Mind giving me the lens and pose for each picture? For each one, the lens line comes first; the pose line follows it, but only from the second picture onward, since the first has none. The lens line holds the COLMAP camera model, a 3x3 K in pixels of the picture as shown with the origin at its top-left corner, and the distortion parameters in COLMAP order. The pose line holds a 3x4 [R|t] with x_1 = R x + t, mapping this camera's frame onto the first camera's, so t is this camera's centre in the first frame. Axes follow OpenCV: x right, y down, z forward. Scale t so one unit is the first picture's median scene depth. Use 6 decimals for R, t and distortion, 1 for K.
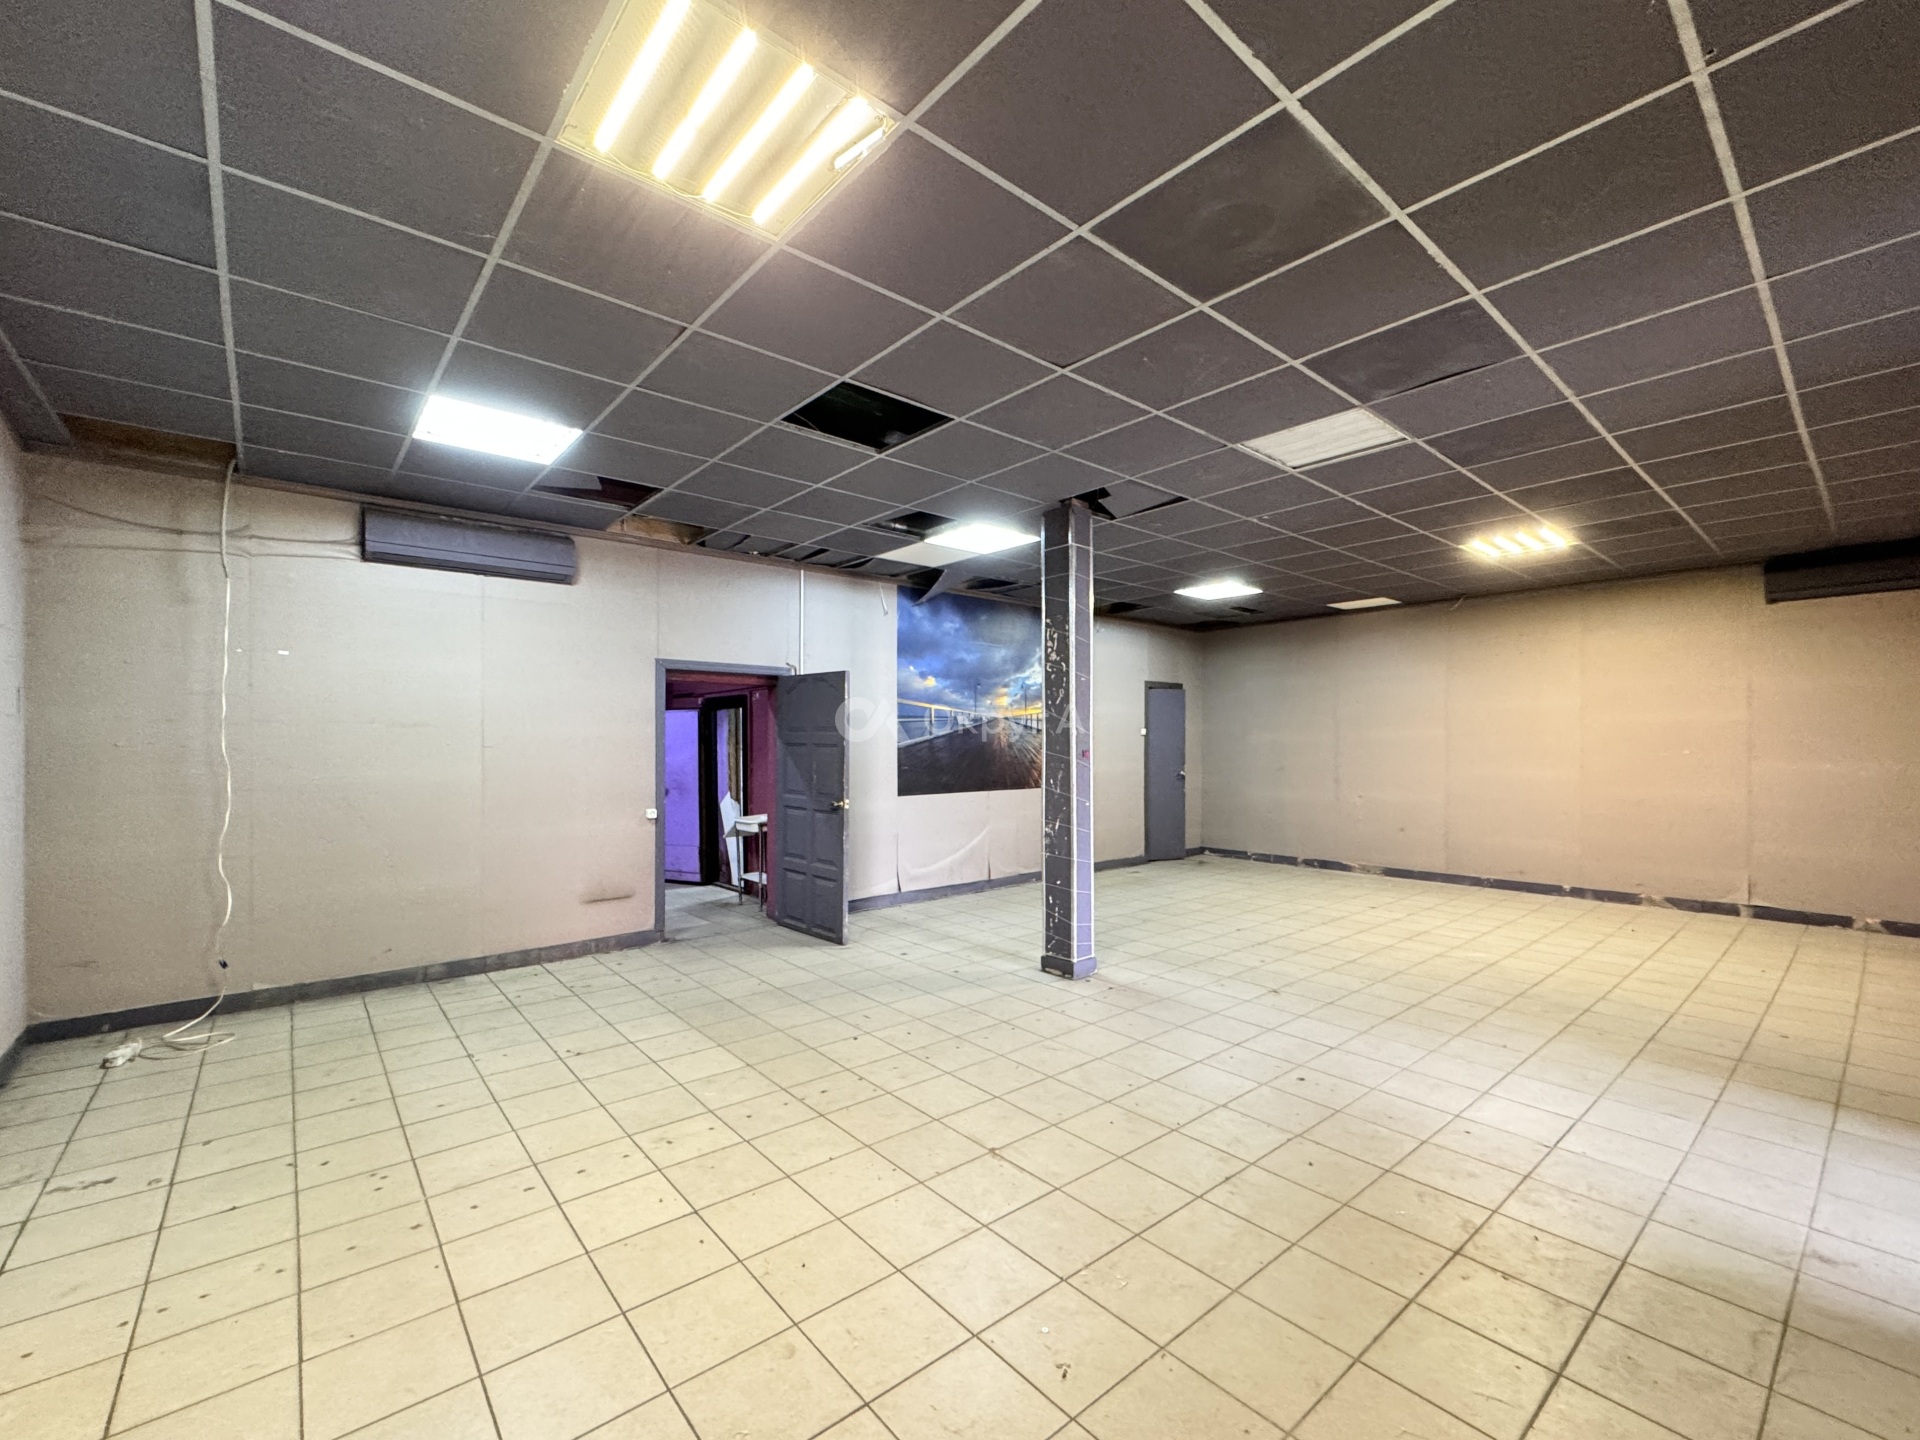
lens RADIAL K [[810.0, 0, 956.5], [0, 810.0, 747.0], [0, 0, 1]] dist [-0.002874, -0.000011]
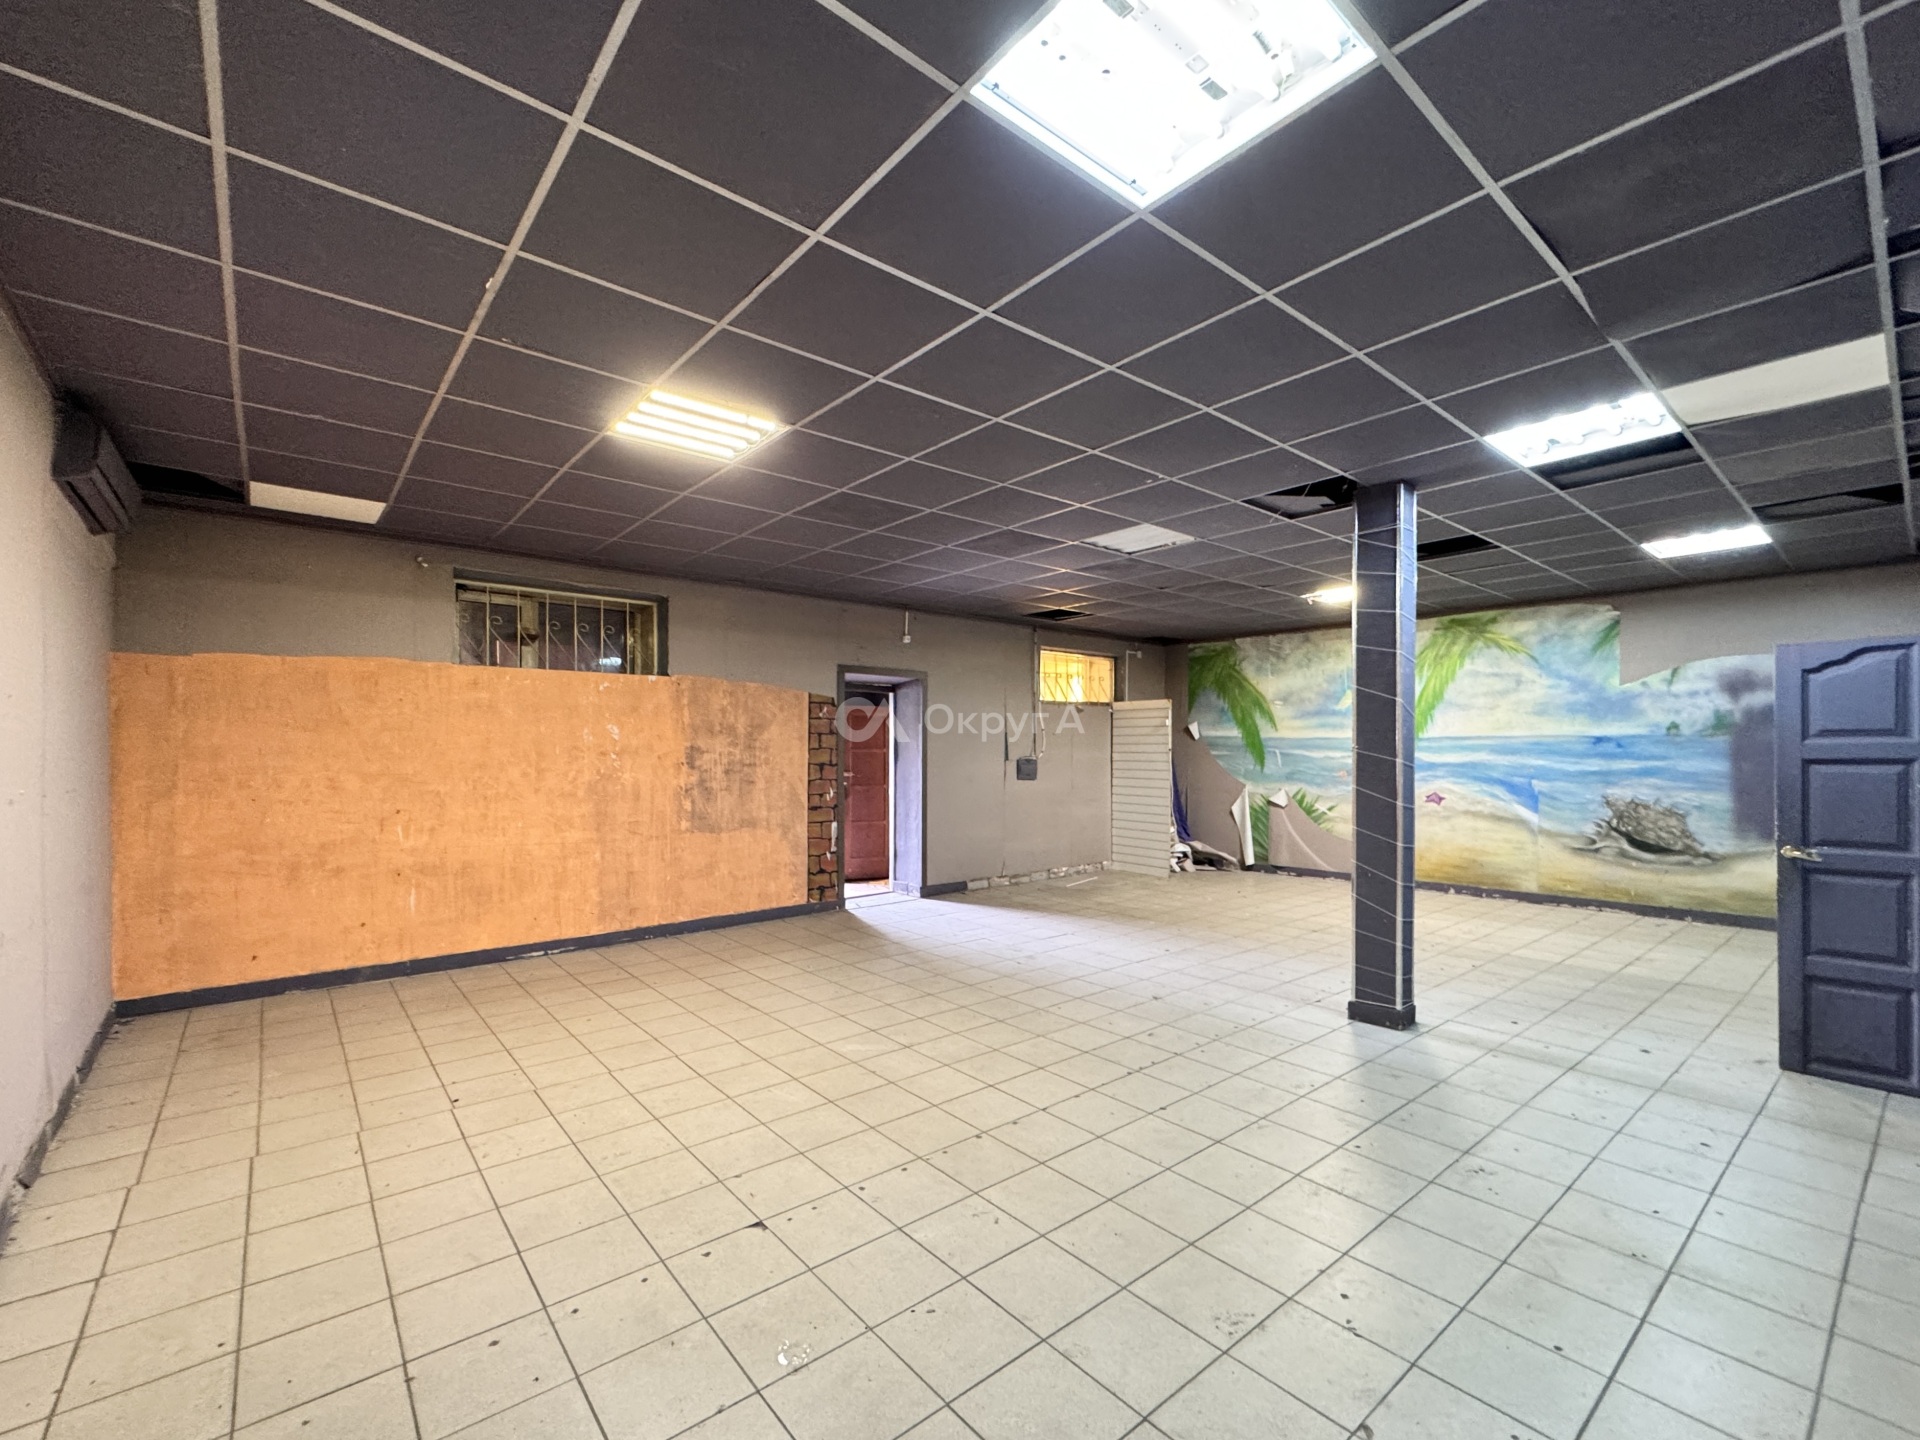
lens RADIAL K [[820.4, 0, 959.9], [0, 820.4, 761.0], [0, 0, 1]] dist [-0.005908, -0.000110]
pose [[-0.999959, 0.004463, 0.007874, 0.485382], [0.004605, 0.999827, 0.018007, -0.015624], [-0.007792, 0.018042, -0.999807, 1.560726]]
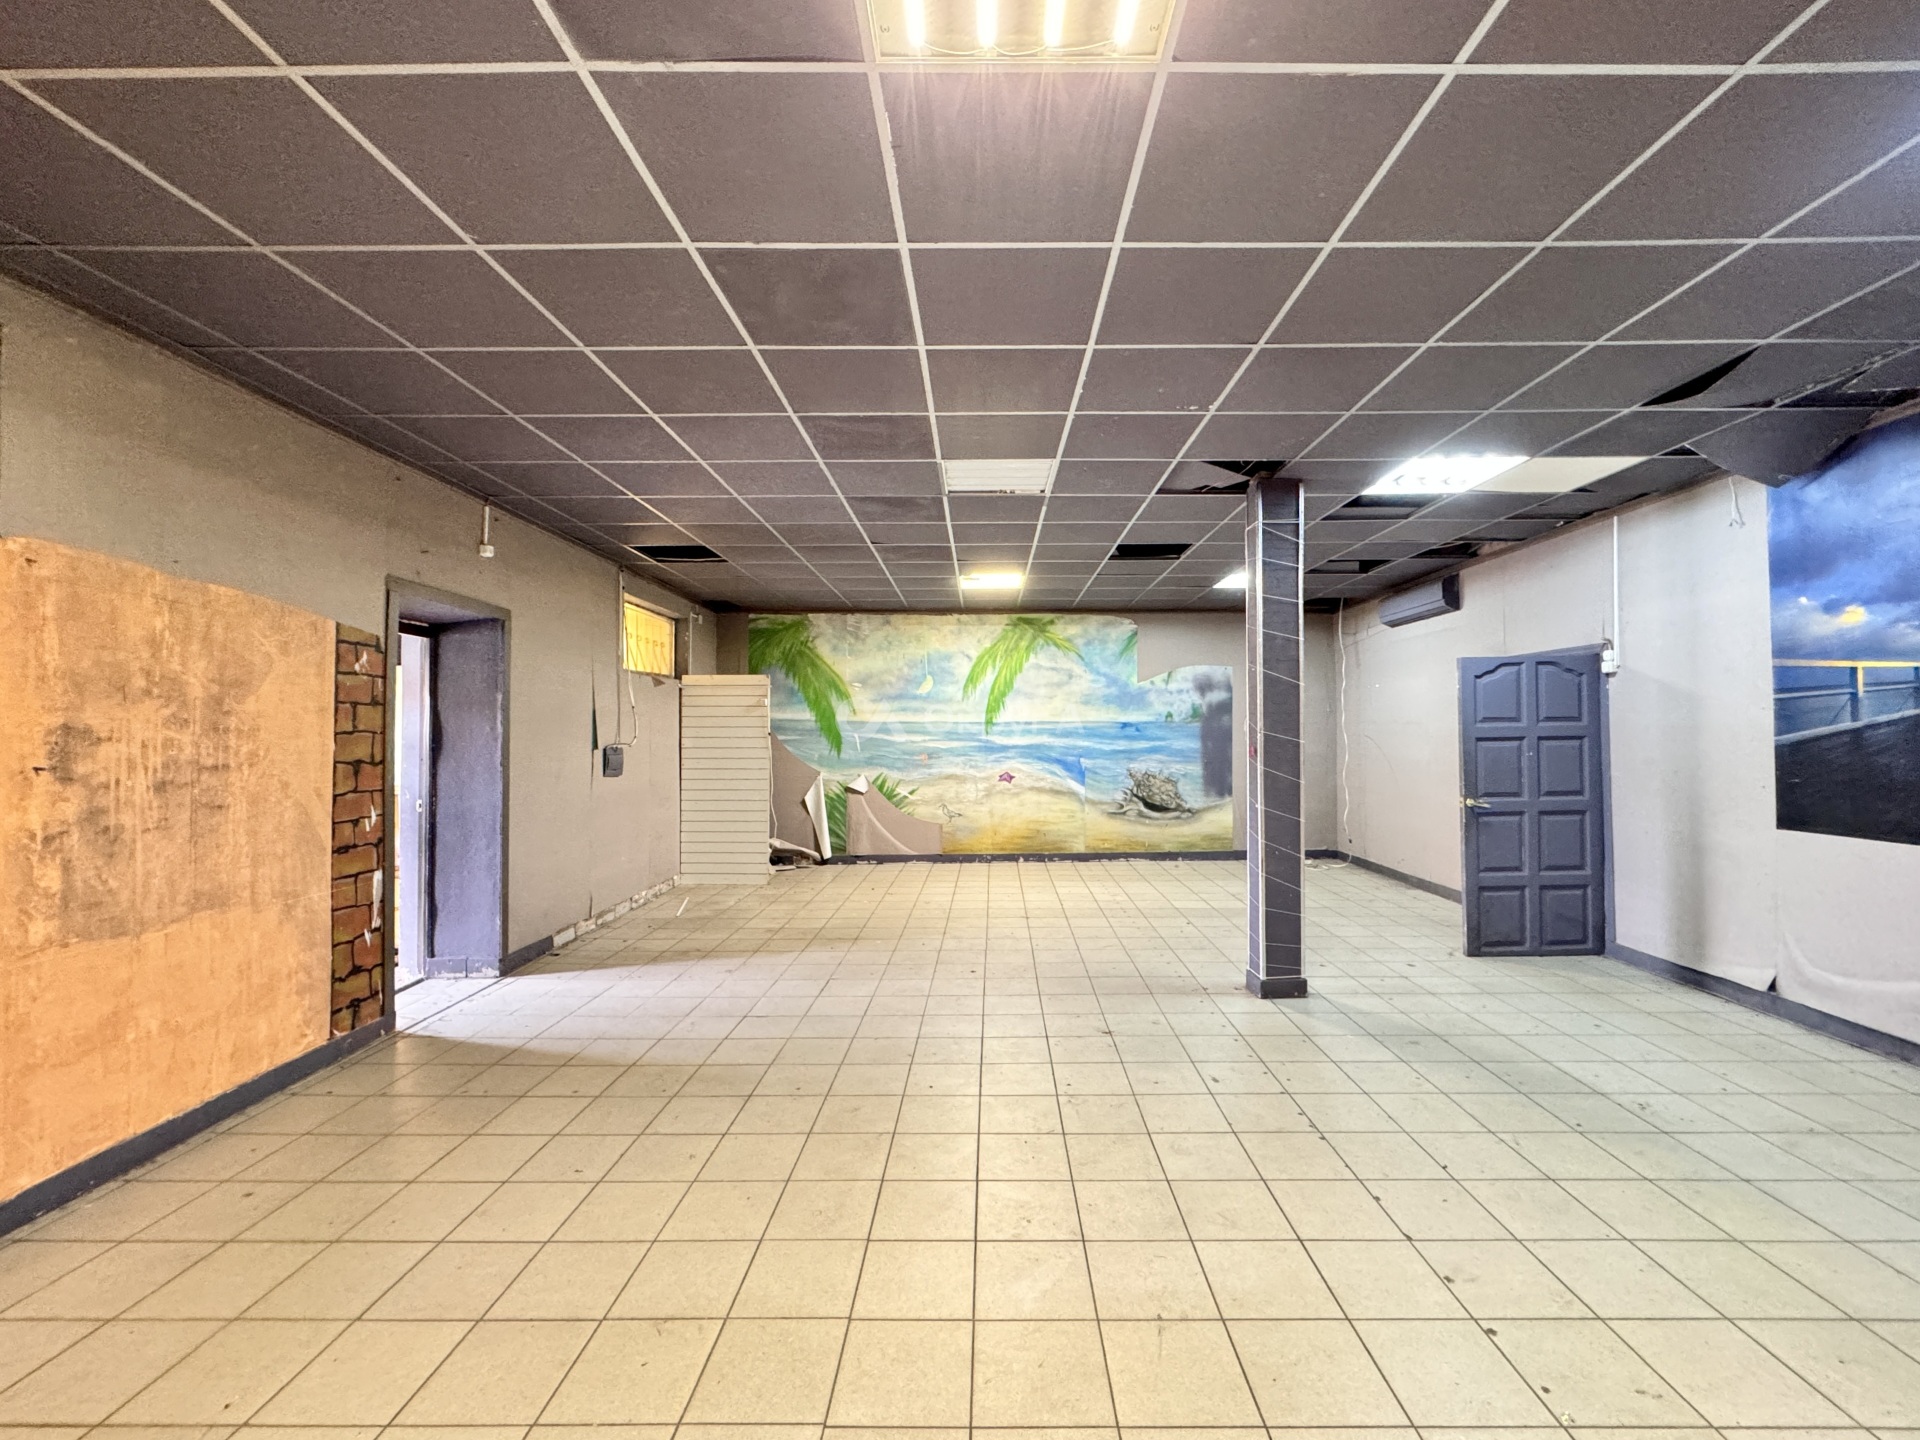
lens RADIAL K [[799.2, 0, 983.8], [0, 799.2, 723.5], [0, 0, 1]] dist [0.000094, -0.000114]
pose [[-0.650531, -0.003384, -0.759472, 0.854800], [0.003117, 0.999970, -0.007125, -0.013779], [0.759474, -0.007002, -0.650500, 1.108968]]
